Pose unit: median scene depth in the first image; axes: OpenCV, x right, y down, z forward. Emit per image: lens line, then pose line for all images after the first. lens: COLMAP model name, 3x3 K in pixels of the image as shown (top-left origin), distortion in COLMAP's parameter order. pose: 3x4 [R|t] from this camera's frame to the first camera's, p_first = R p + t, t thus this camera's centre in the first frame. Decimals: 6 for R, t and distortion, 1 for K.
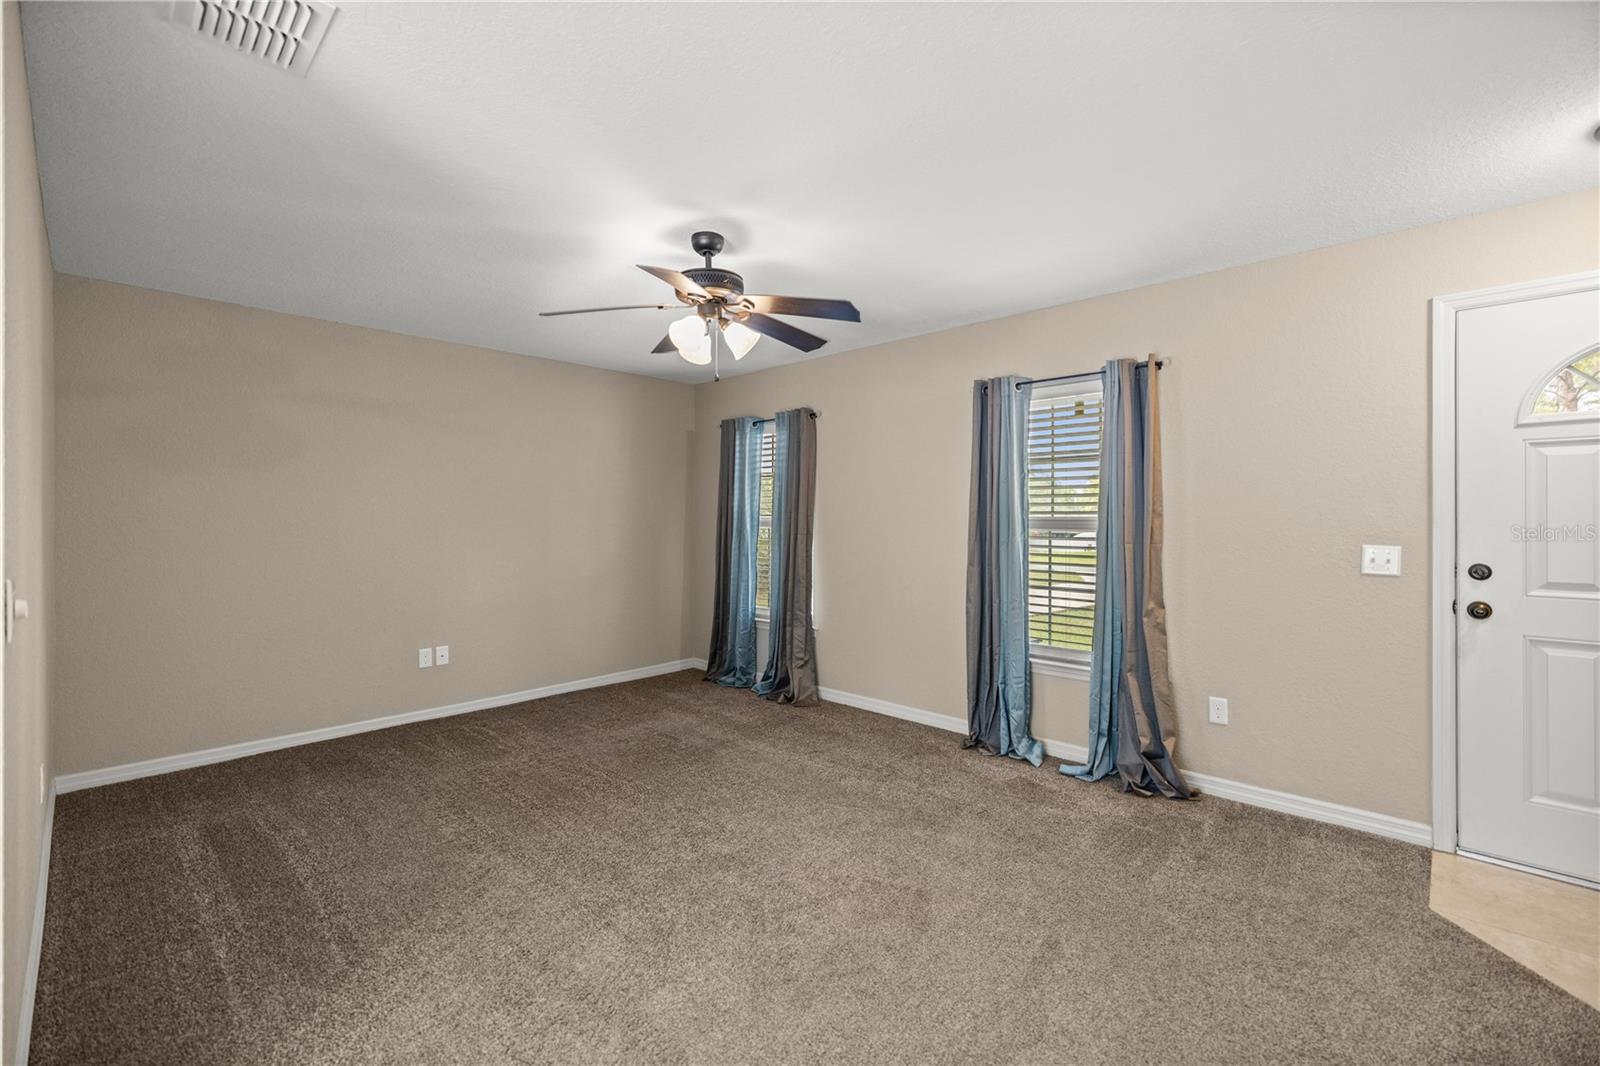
lens RADIAL K [[670.5, 0, 800.0], [0, 670.5, 533.0], [0, 0, 1]] dist [-0.002101, -0.000824]
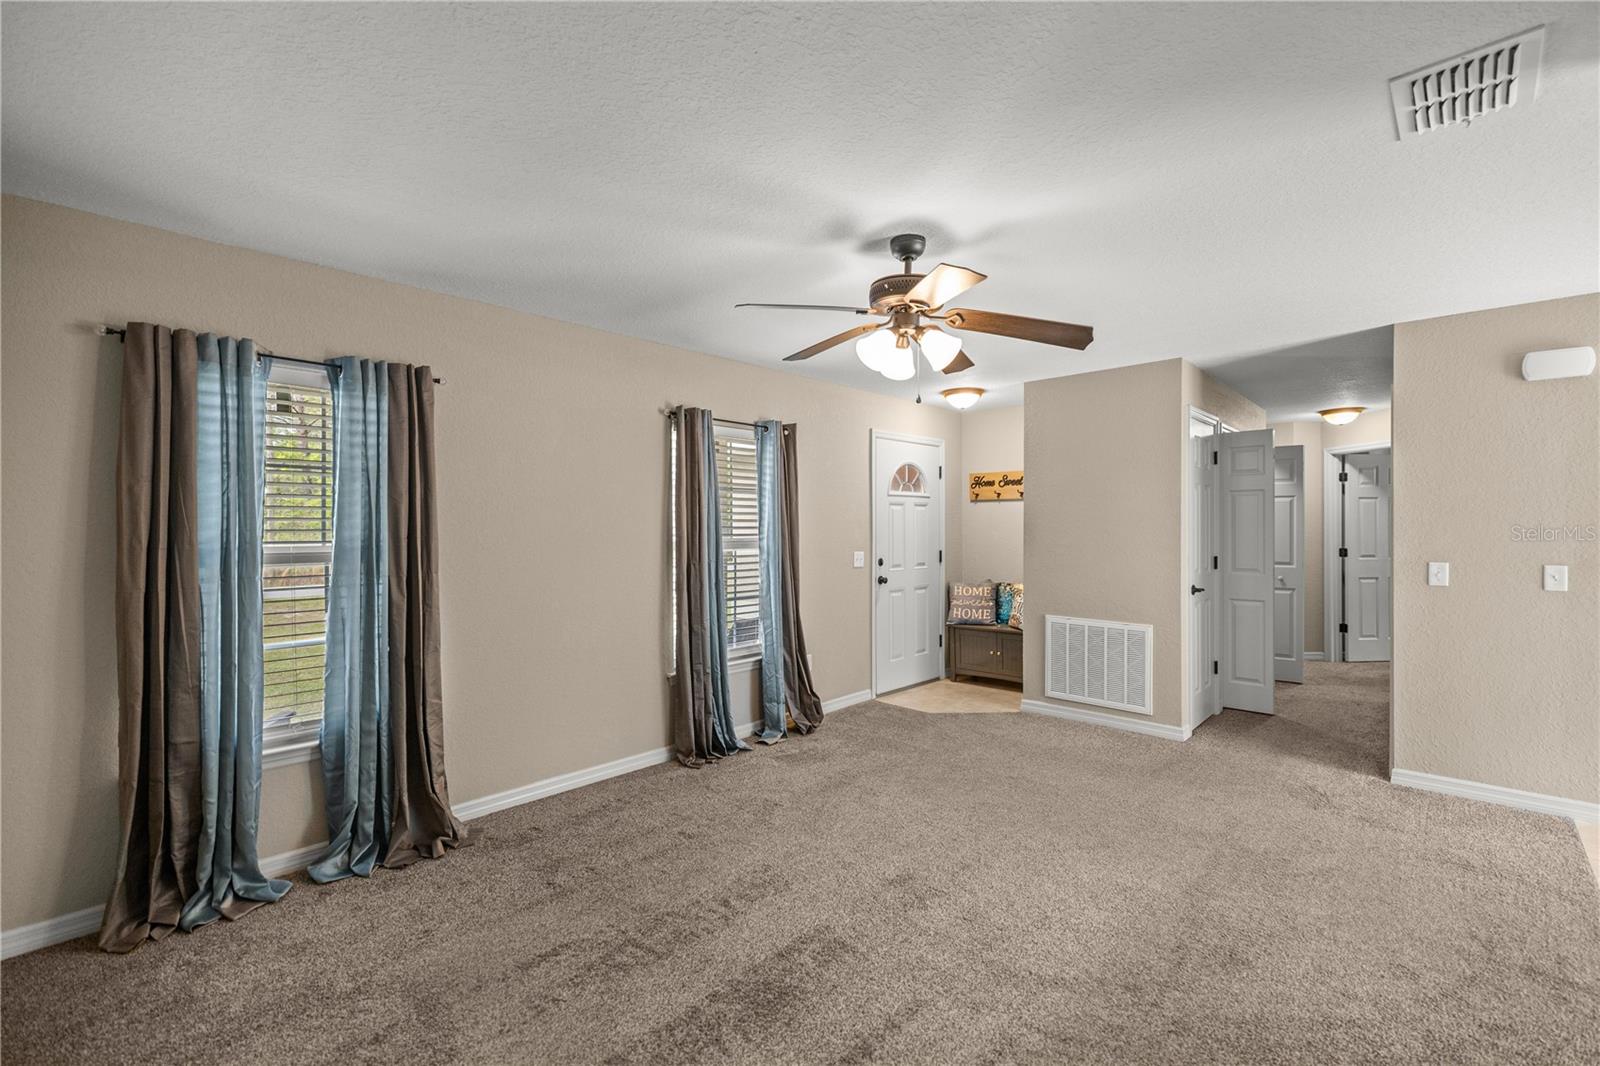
lens RADIAL K [[670.5, 0, 800.0], [0, 670.5, 533.0], [0, 0, 1]] dist [-0.002101, -0.000824]
pose [[0.019677, 0.000717, 0.999806, -0.993960], [0.031009, 0.999518, -0.001327, -0.035262], [-0.999325, 0.031029, 0.019645, 1.057537]]
